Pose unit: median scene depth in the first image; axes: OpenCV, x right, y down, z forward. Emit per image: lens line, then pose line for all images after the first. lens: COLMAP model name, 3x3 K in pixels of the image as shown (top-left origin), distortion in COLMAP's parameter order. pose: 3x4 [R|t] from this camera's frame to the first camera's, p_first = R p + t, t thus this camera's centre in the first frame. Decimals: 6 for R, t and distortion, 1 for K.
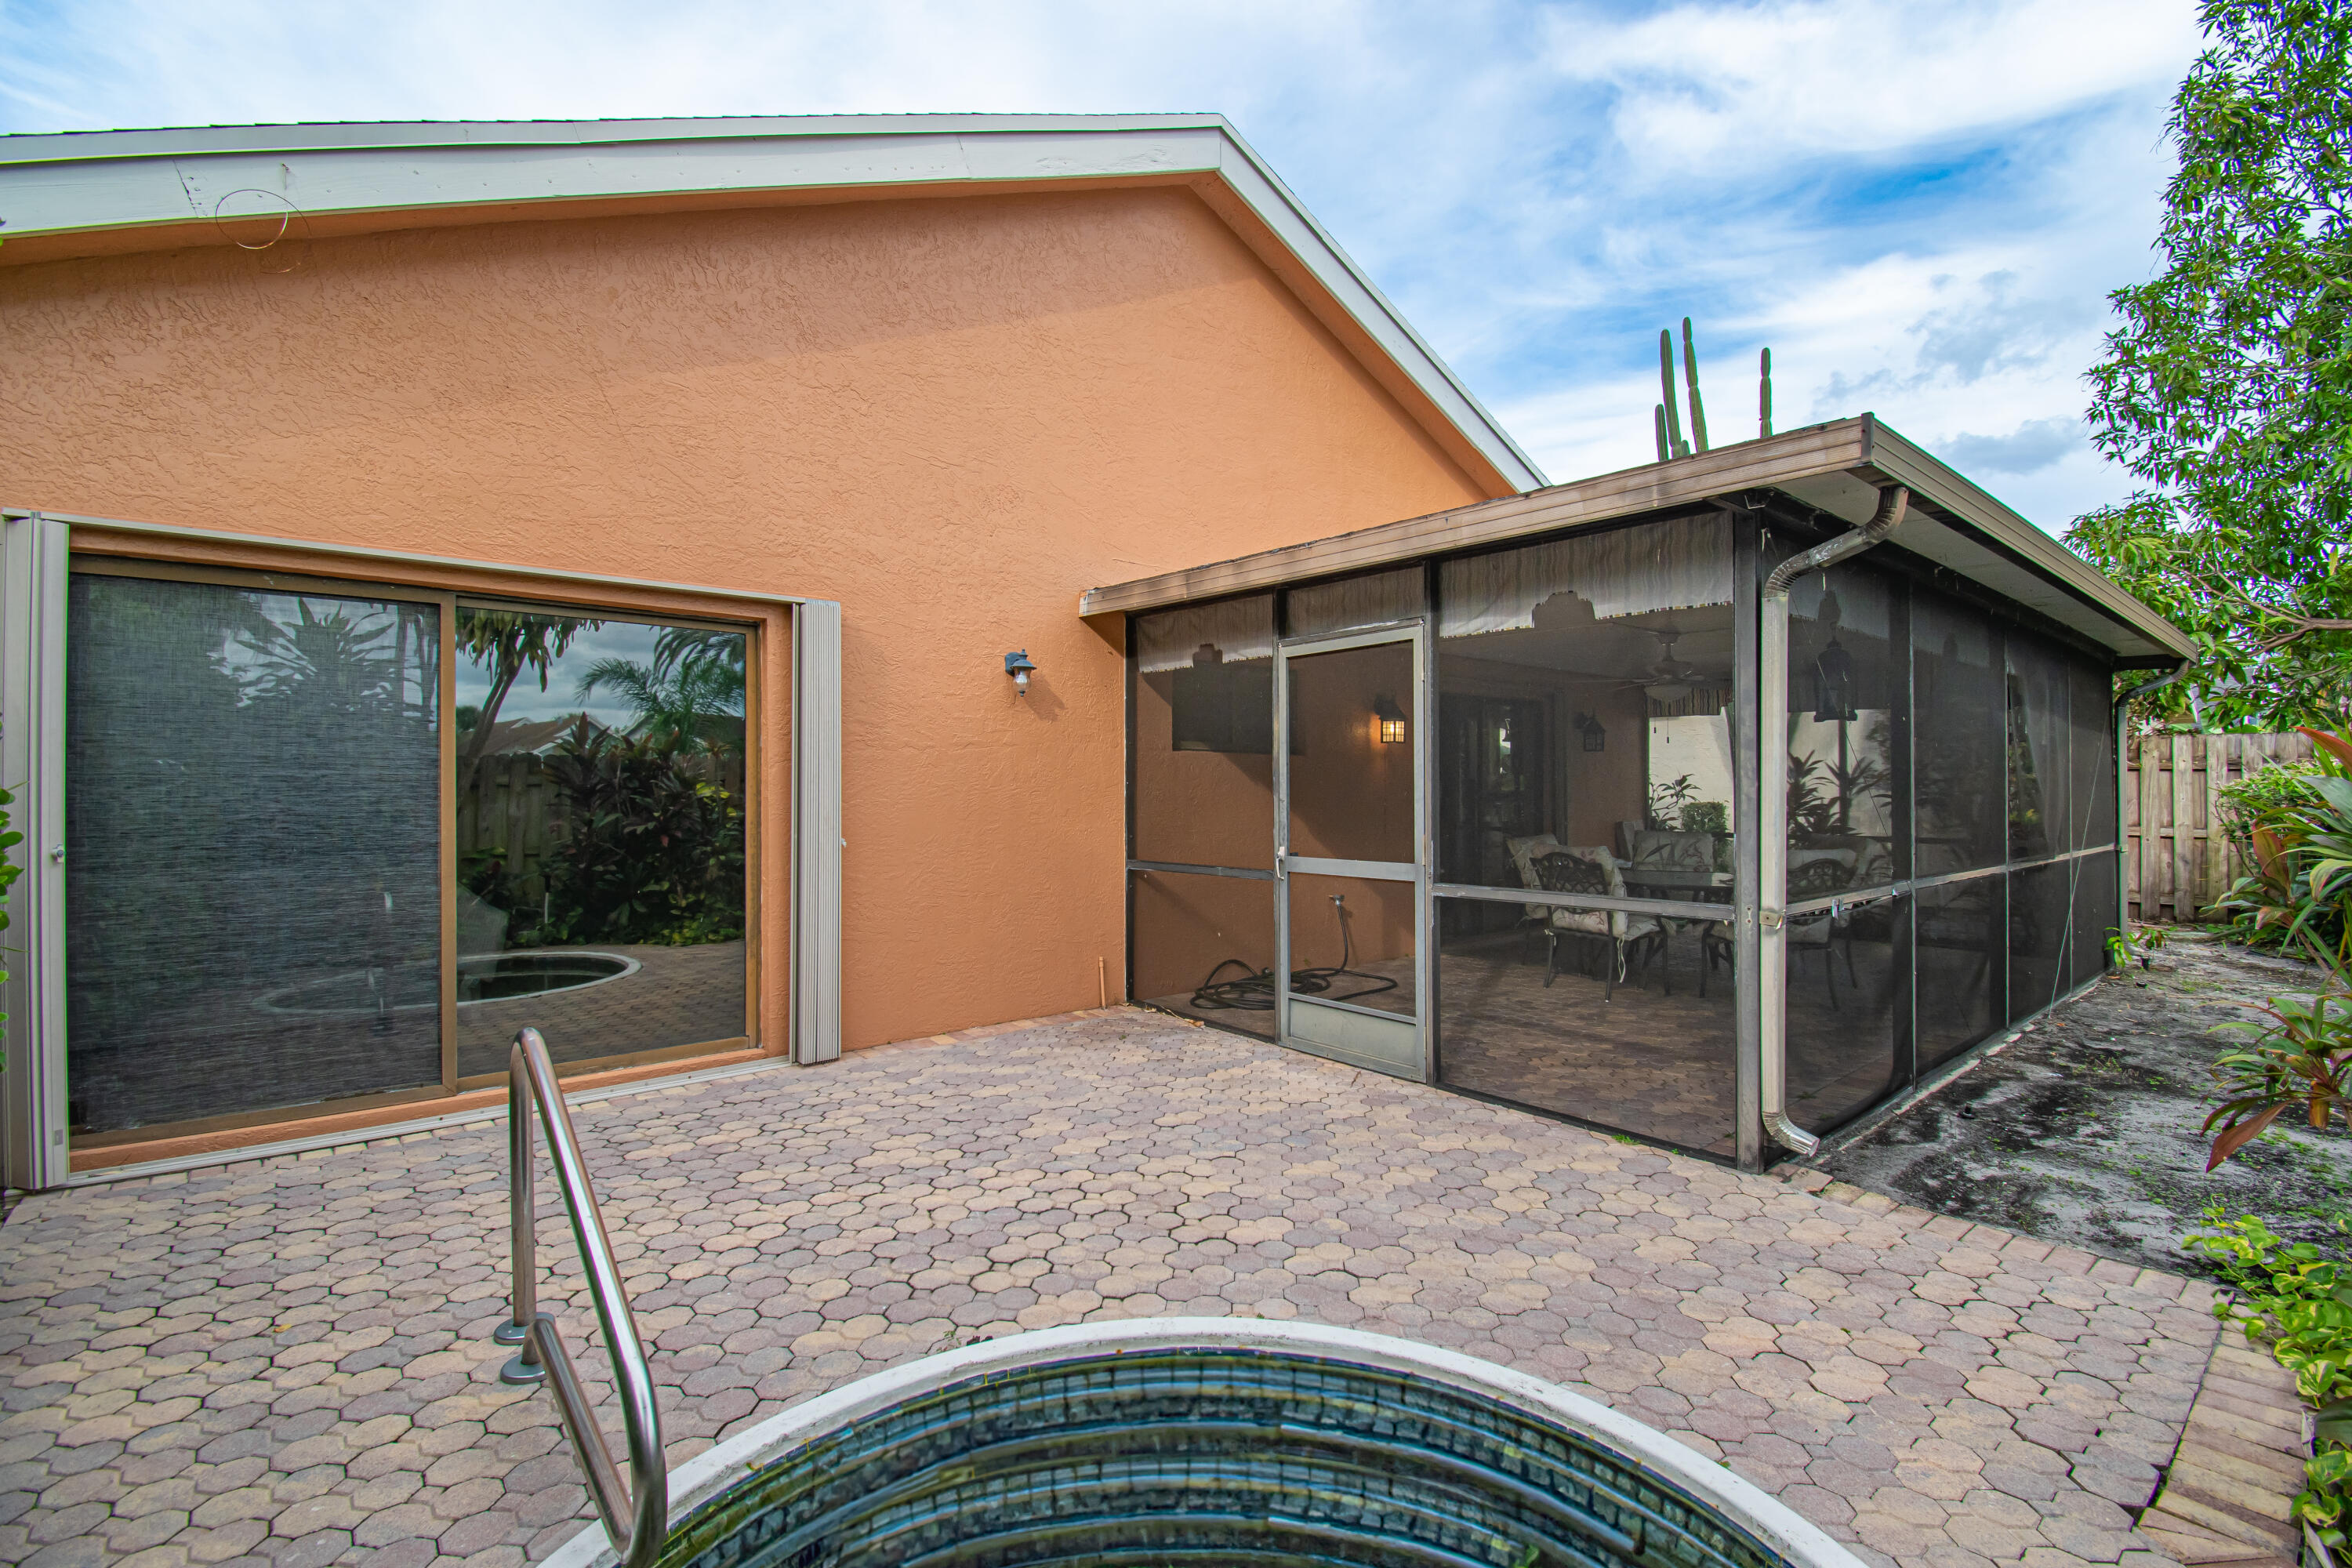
lens RADIAL K [[1040.5, 0, 1186.7], [0, 1040.5, 790.5], [0, 0, 1]] dist [0.003168, -0.000286]
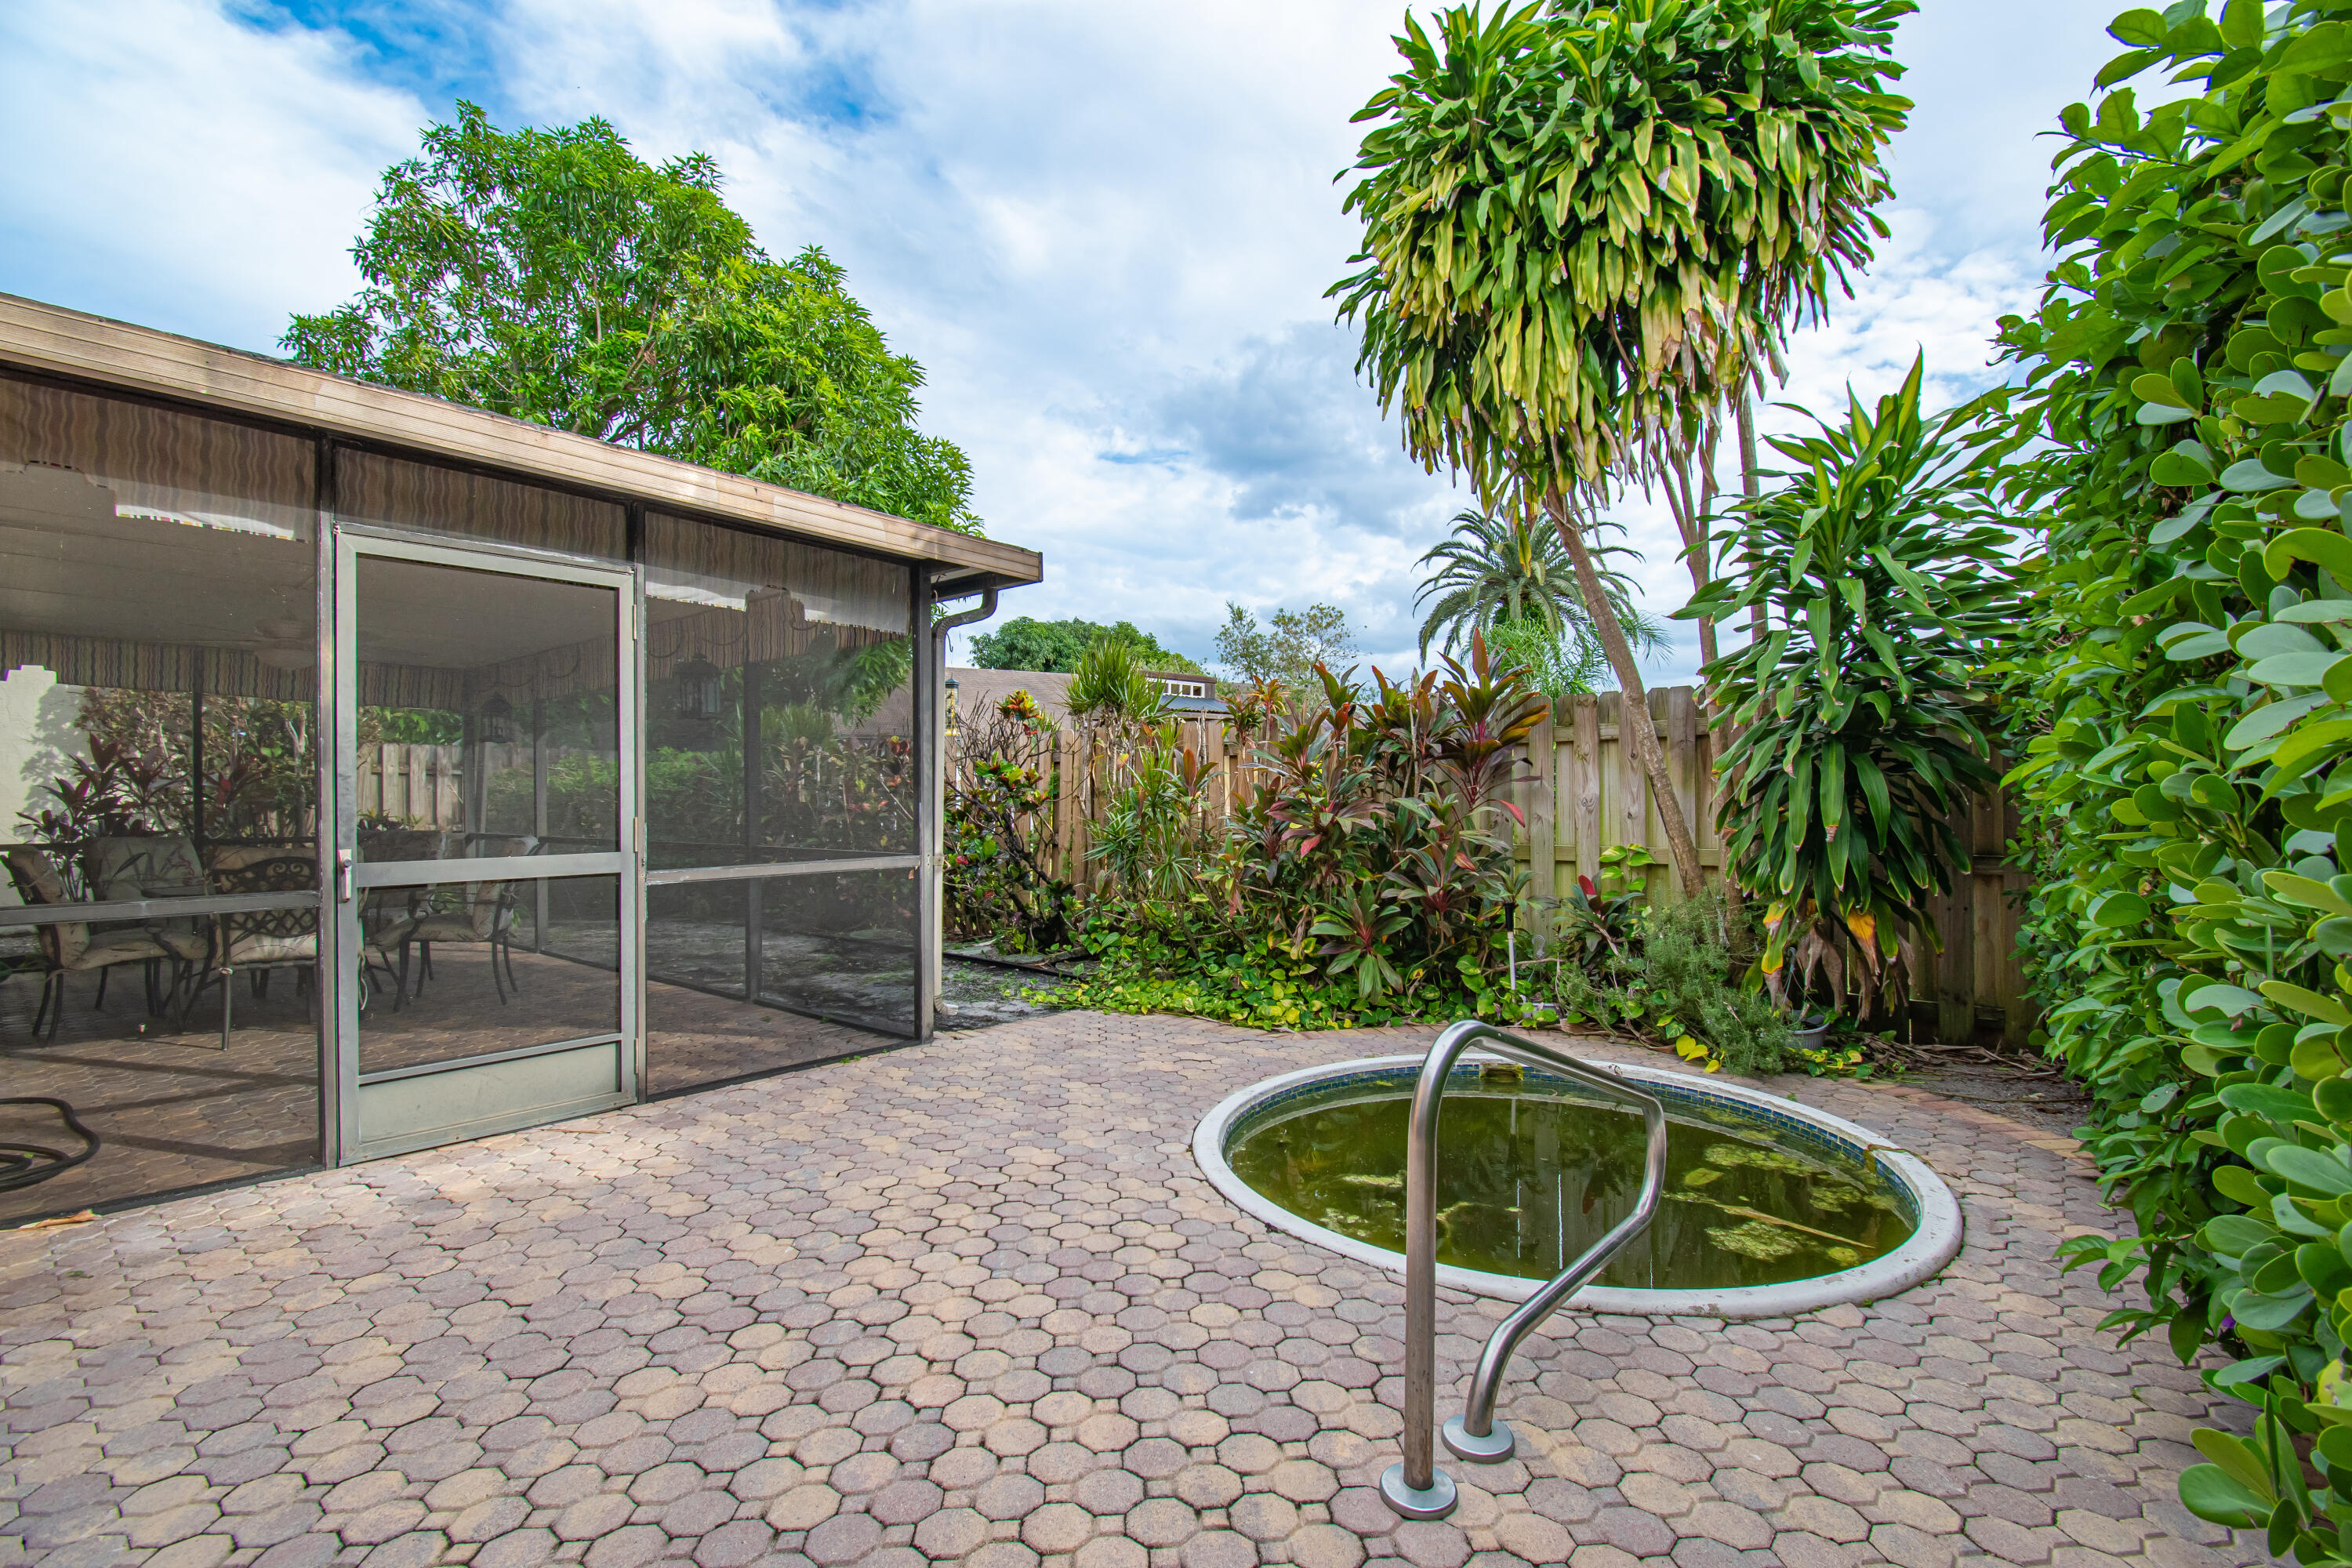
lens RADIAL K [[1040.5, 0, 1186.7], [0, 1040.5, 790.5], [0, 0, 1]] dist [0.003168, -0.000286]
pose [[-0.167707, 0.010599, 0.985780, -0.935127], [0.003732, 0.999942, -0.010116, 0.040323], [-0.985830, 0.001982, -0.167737, 0.910120]]
